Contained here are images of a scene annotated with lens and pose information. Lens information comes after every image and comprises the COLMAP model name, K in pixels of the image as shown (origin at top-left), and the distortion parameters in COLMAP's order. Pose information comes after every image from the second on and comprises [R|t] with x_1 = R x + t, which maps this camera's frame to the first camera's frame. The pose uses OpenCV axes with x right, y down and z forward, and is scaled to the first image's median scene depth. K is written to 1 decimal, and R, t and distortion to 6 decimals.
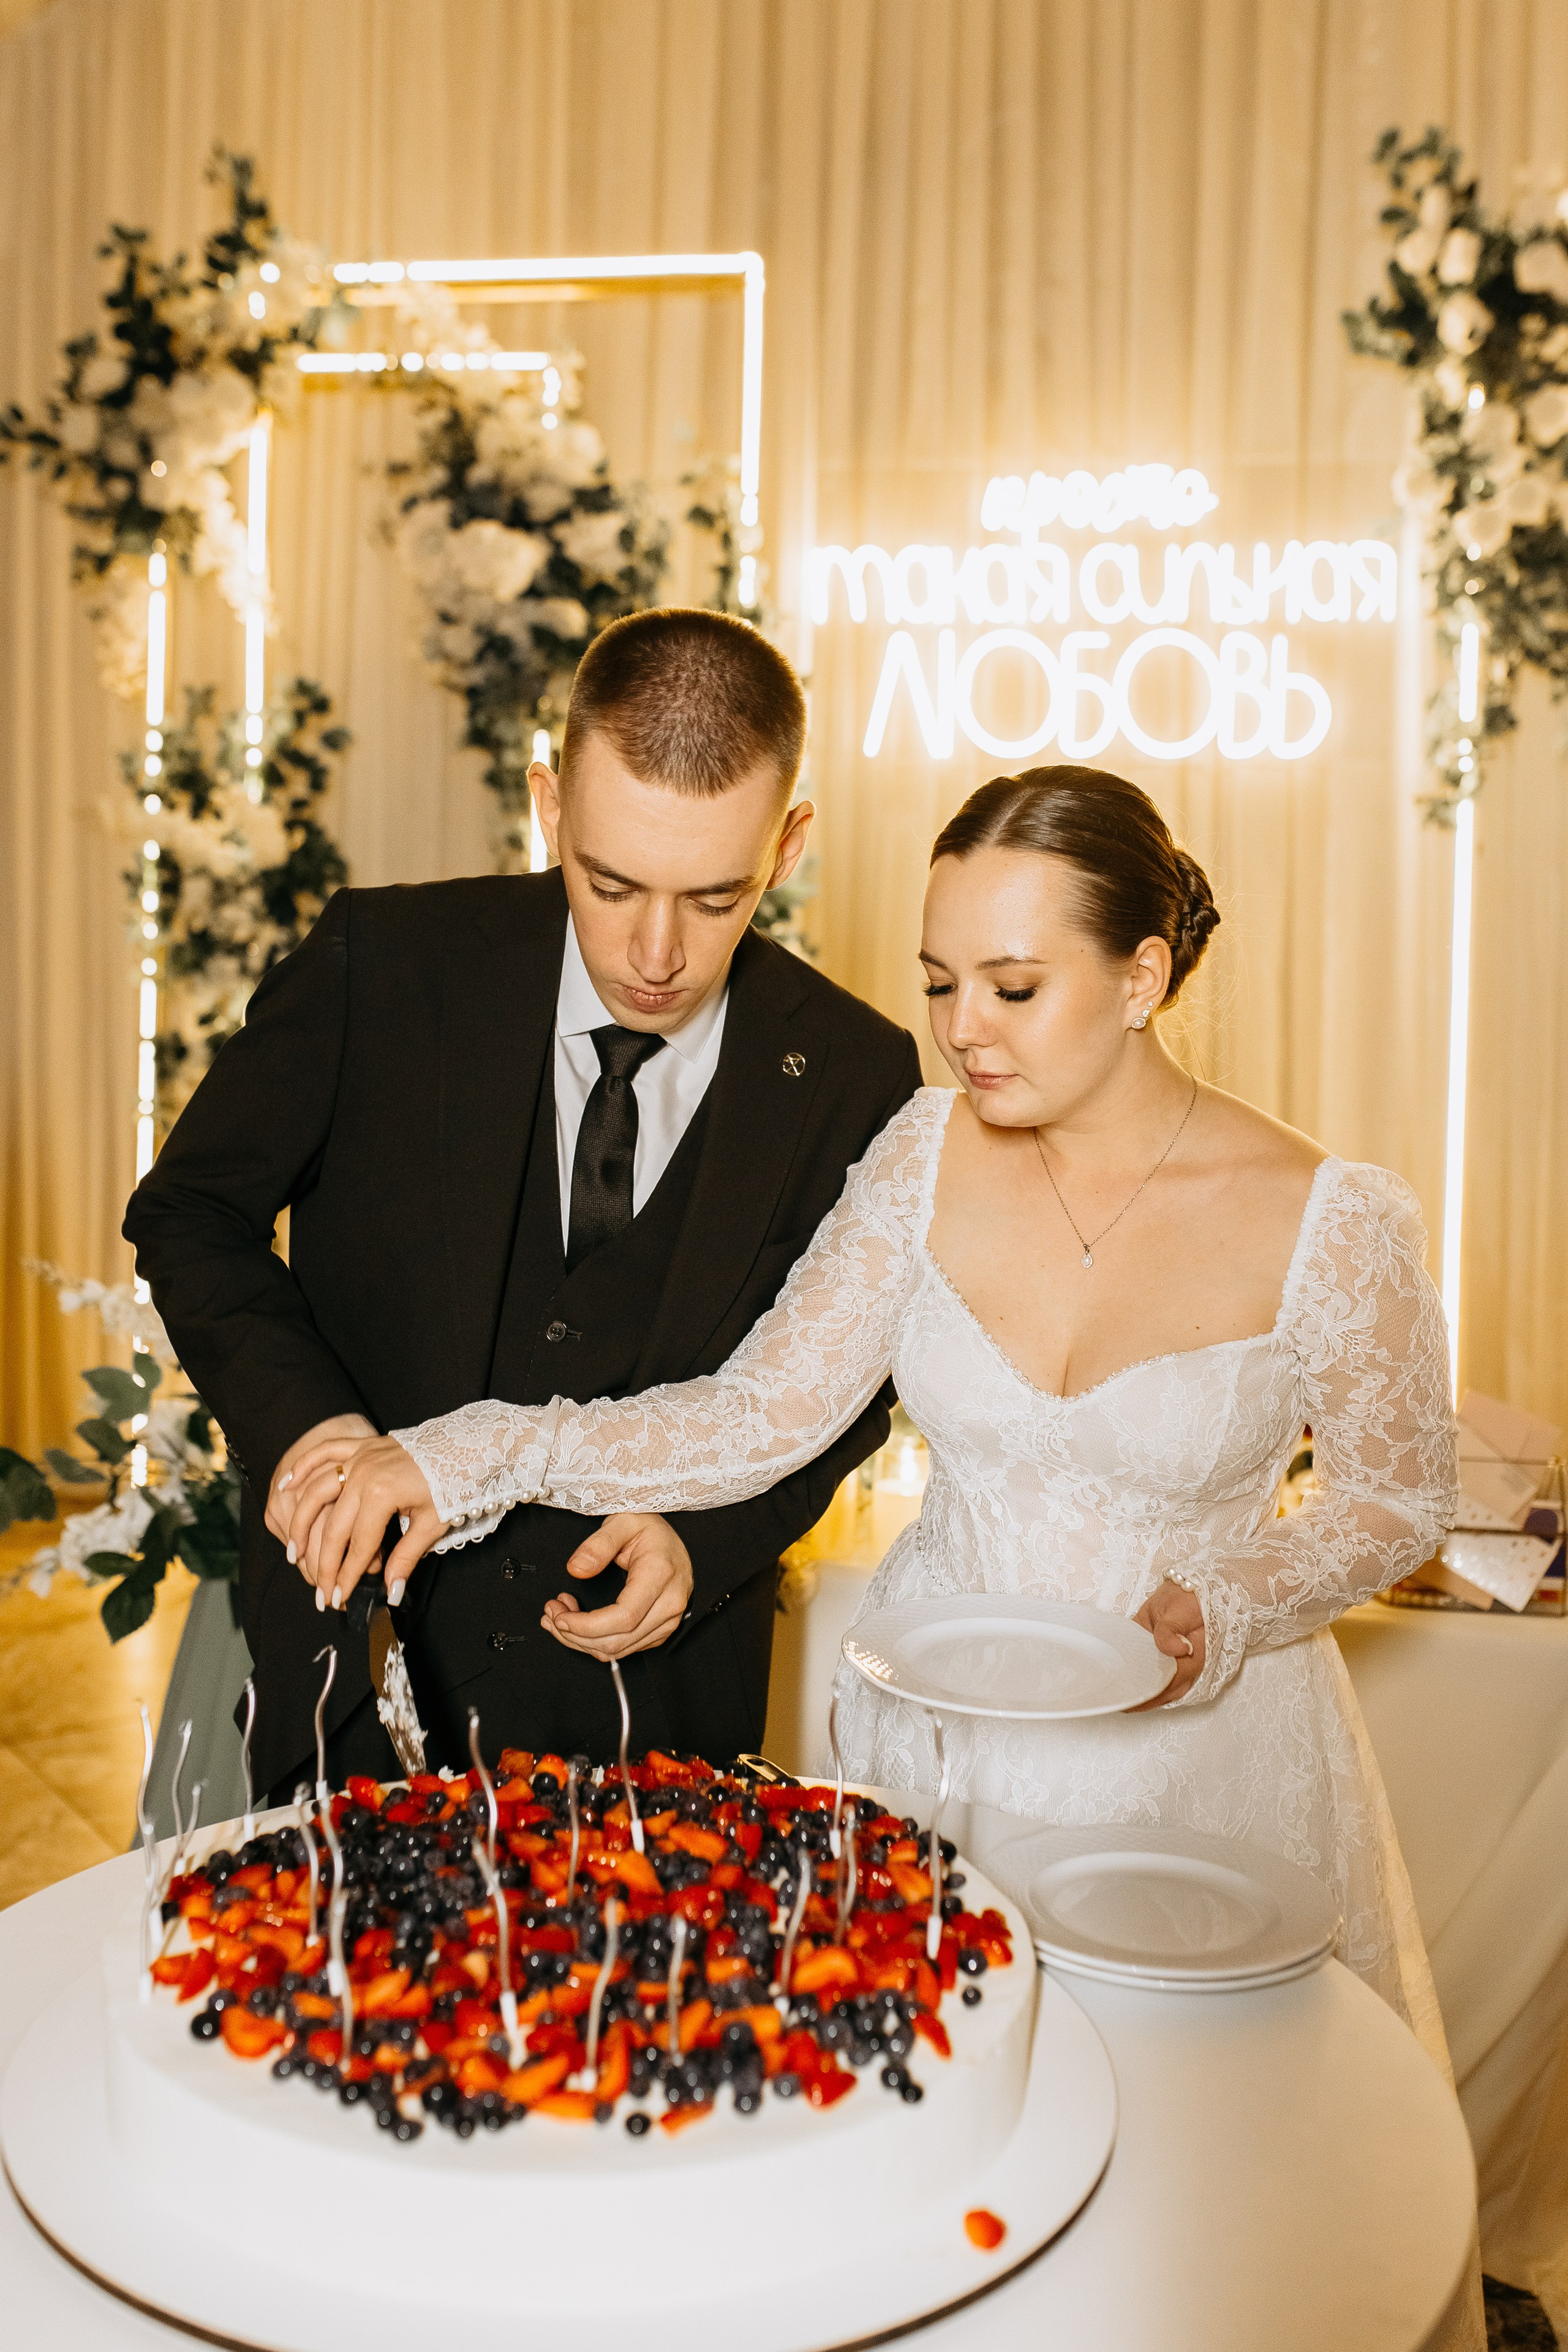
lens RADIAL K [[2456.1, 0, 764.1], [0, 2456.1, 1151.4], [0, 0, 1]] dist [-0.005451, -0.008389]
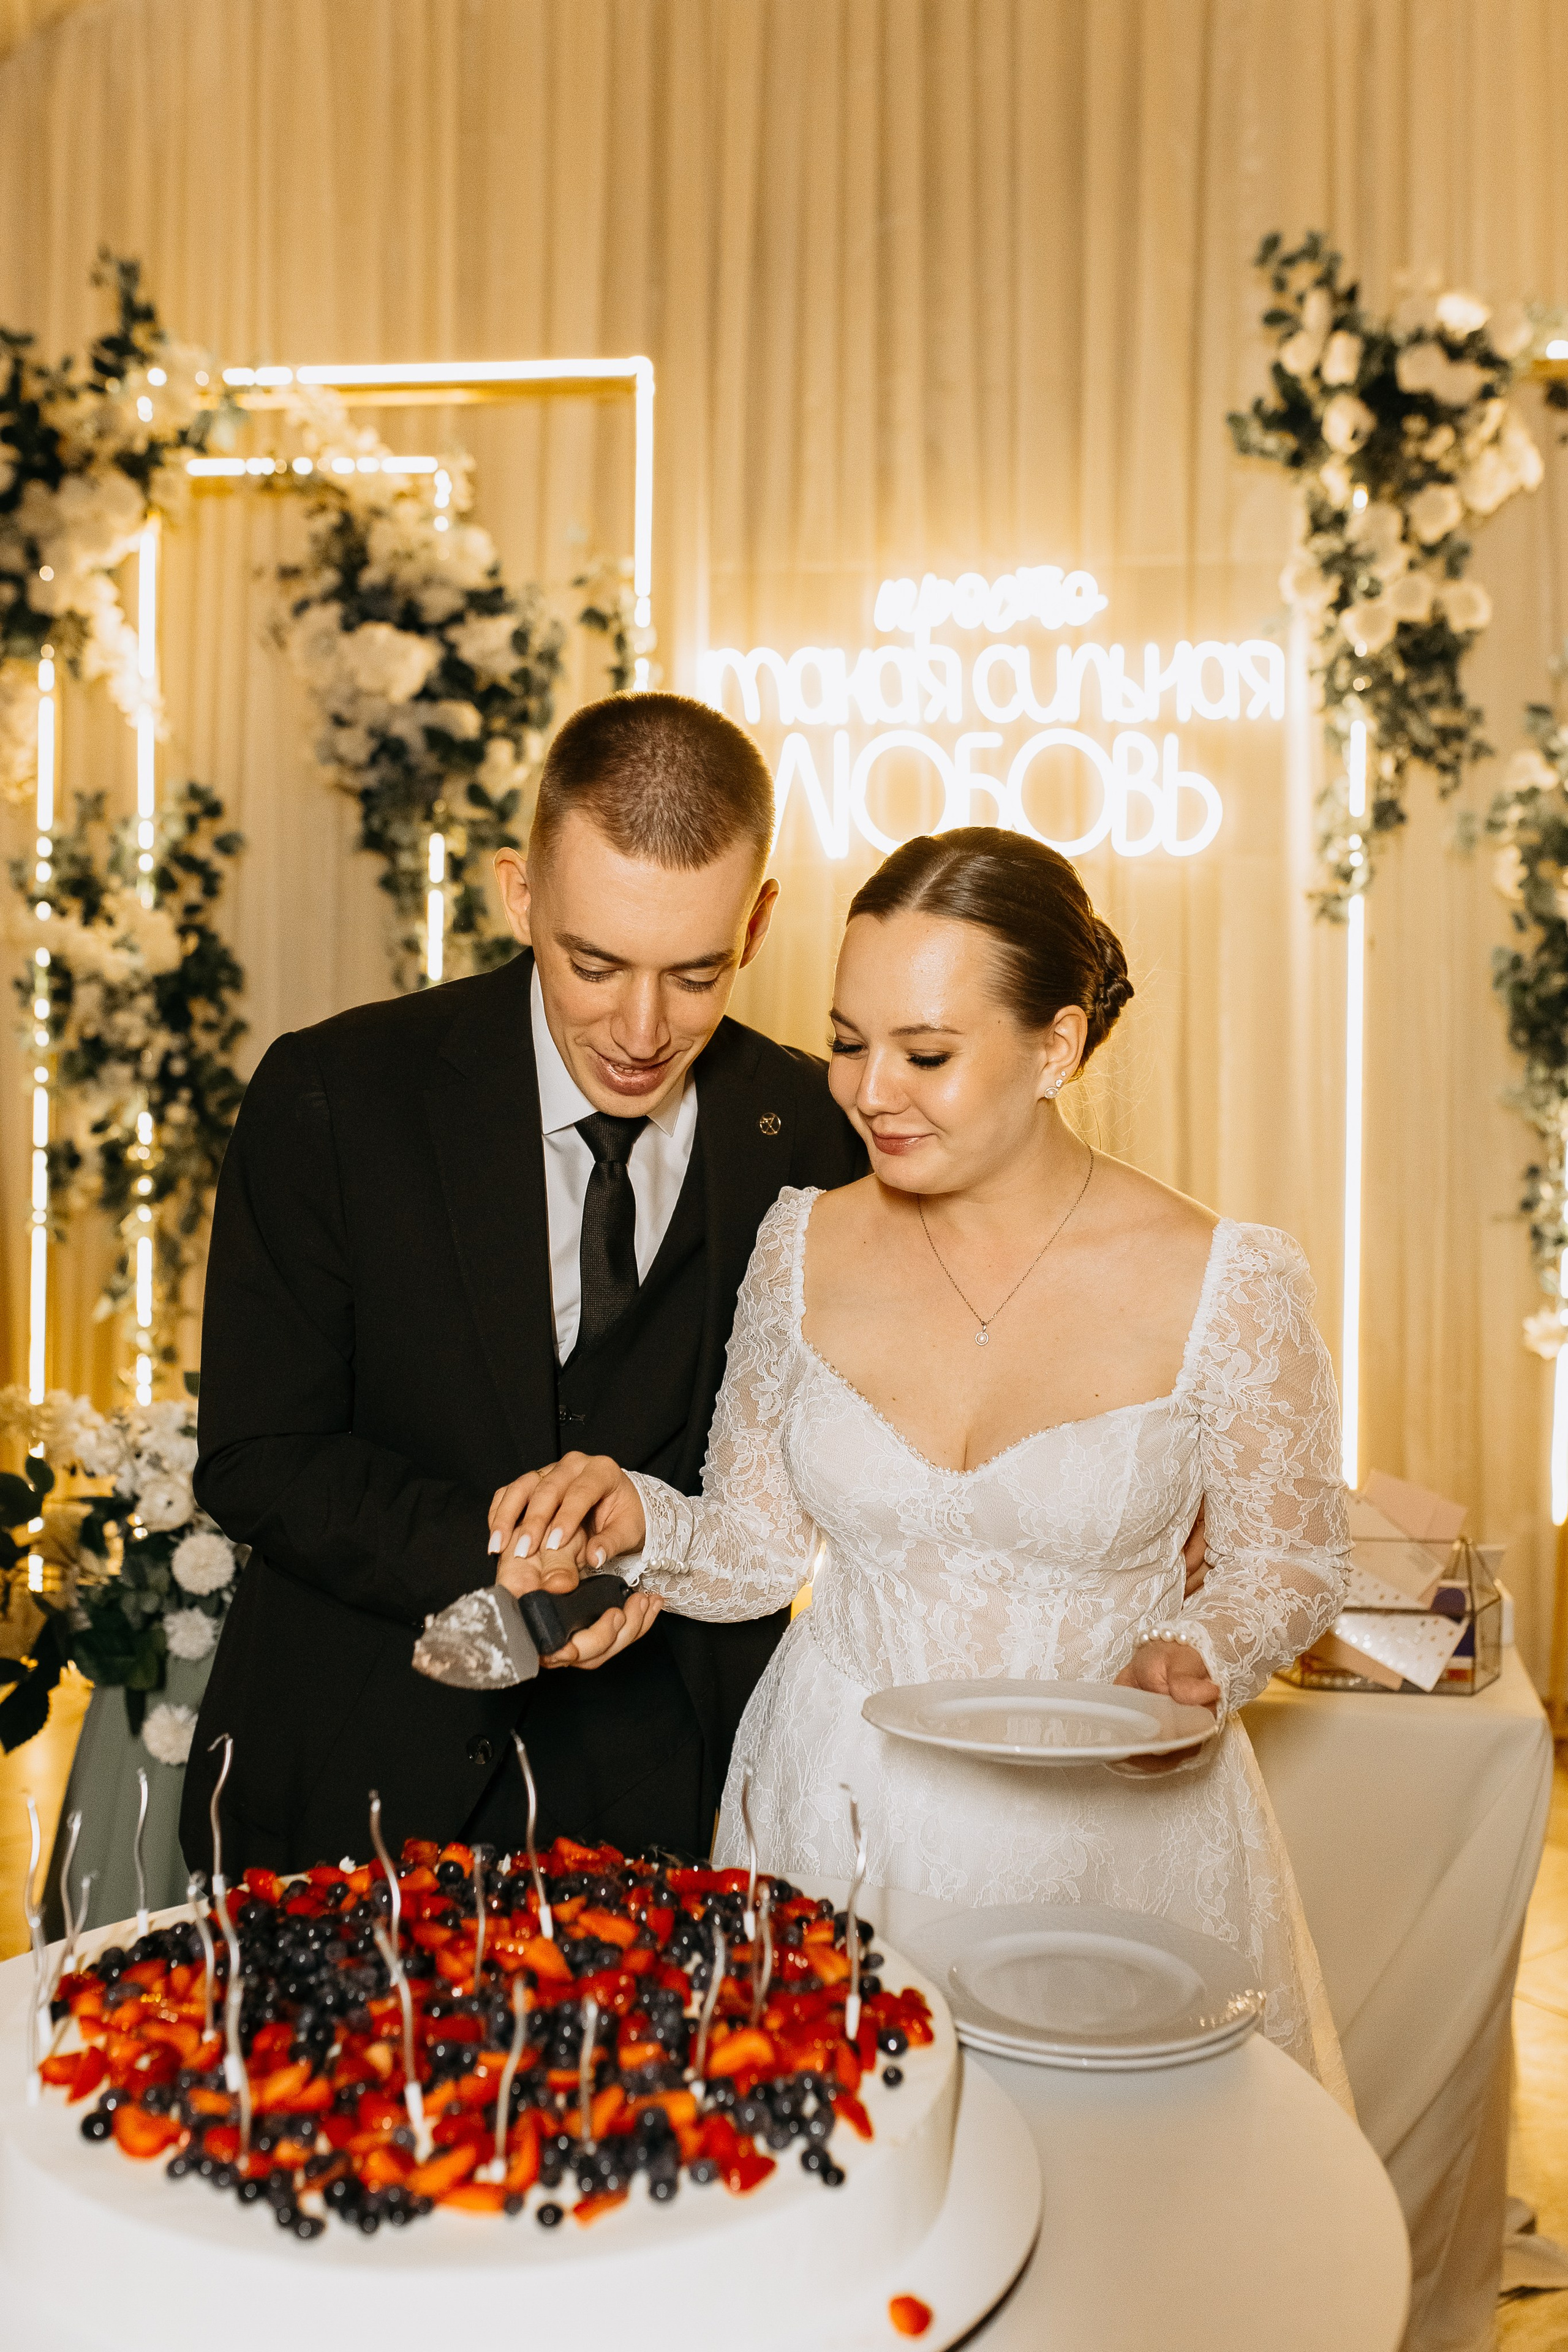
lens RADIAL K [[2444.3, 0, 753.7], [0, 2444.3, 1224.8], [0, 0, 1]] dist [-0.009059, 0.004166]
pose [[0.999249, -0.012614, 0.036638, -0.000372], [0.013223, 0.999778, -0.016412, 0.005547], [-0.036423, 0.016884, 0.999194, 0.007550]]
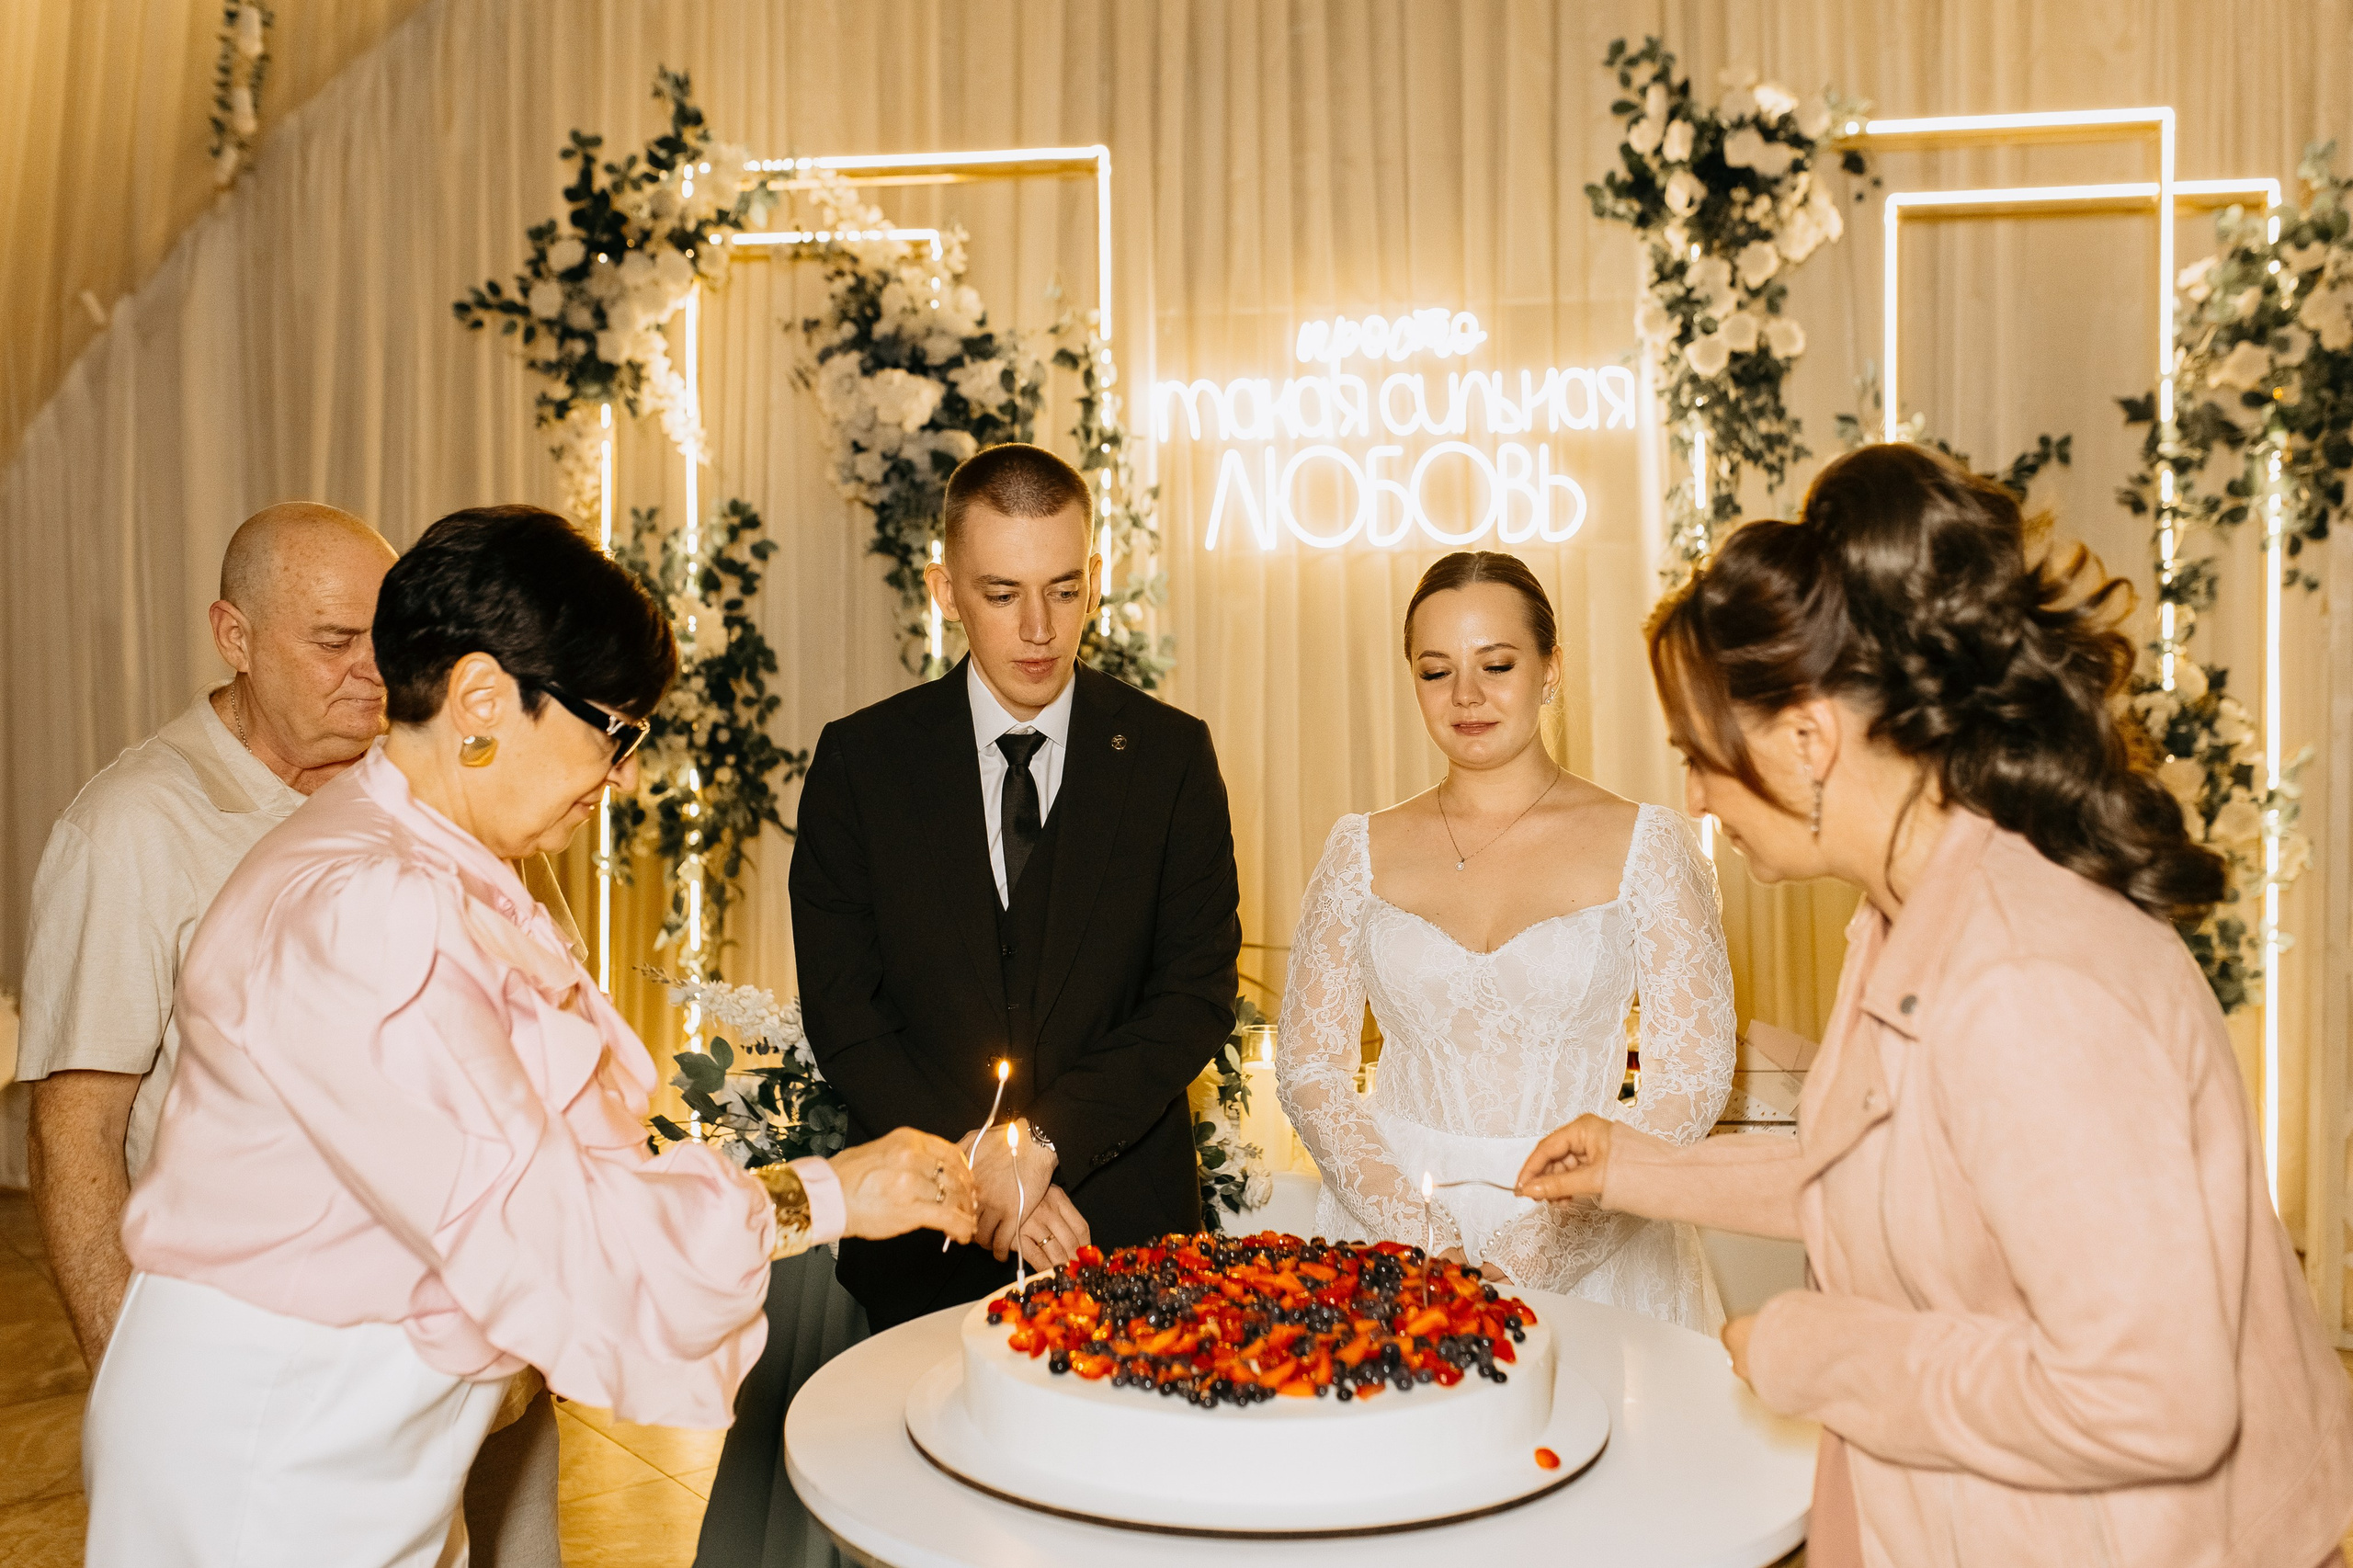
lens RADIAL K [[2311.4, 0, 1136.3], [0, 2311.4, 786.9], [0, 0, 1]] dist [-0.004721, 0.014062]
pose [[0.998116, -0.034026, 0.051057, -0.057162], [0.036736, 0.997912, -0.053124, 0.014036], [-0.049143, 0.054900, 0.997282, -0.127706]]
